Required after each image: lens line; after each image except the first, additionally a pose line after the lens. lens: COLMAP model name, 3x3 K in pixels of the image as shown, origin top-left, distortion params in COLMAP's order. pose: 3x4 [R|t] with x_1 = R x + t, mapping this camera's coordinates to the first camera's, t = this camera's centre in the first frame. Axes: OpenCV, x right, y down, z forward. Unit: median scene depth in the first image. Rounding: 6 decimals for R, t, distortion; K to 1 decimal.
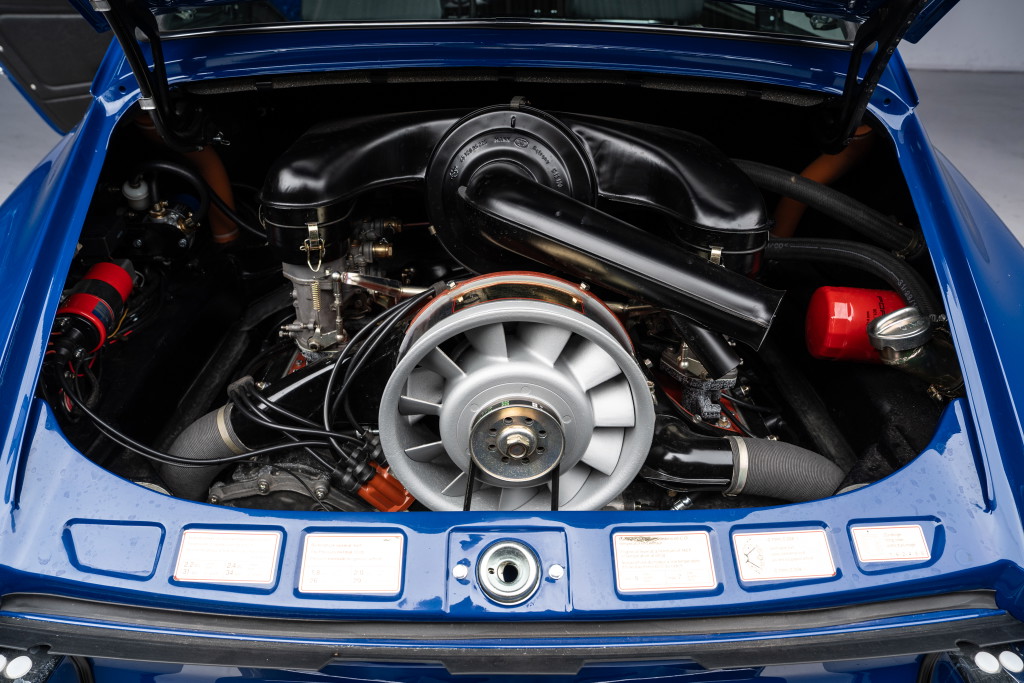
lens RADIAL K [[733.7, 0, 511.7], [0, 733.7, 341.7], [0, 0, 1]] dist [-0.075369, 0.013251]
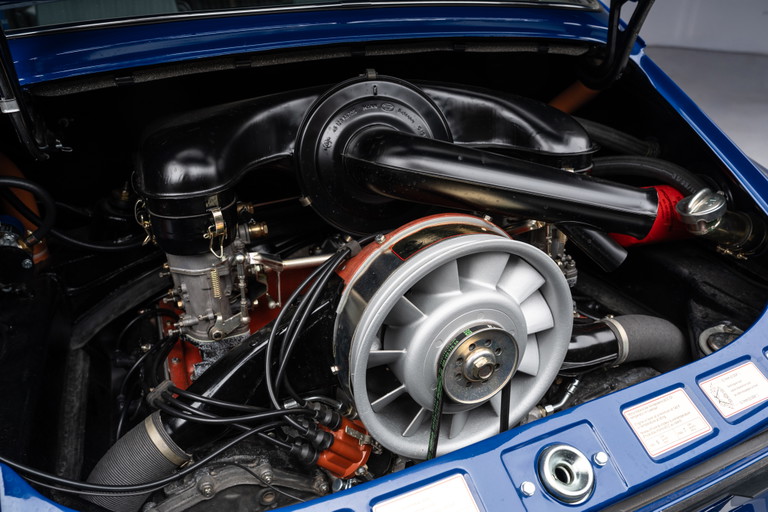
lens RADIAL K [[597.9, 0, 384.4], [0, 597.9, 258.4], [0, 0, 1]] dist [-0.043201, 0.011171]
pose [[0.917334, -0.199290, 0.344646, -0.348931], [0.226149, 0.973307, -0.039124, -0.012950], [-0.327650, 0.113831, 0.937917, 0.170590]]
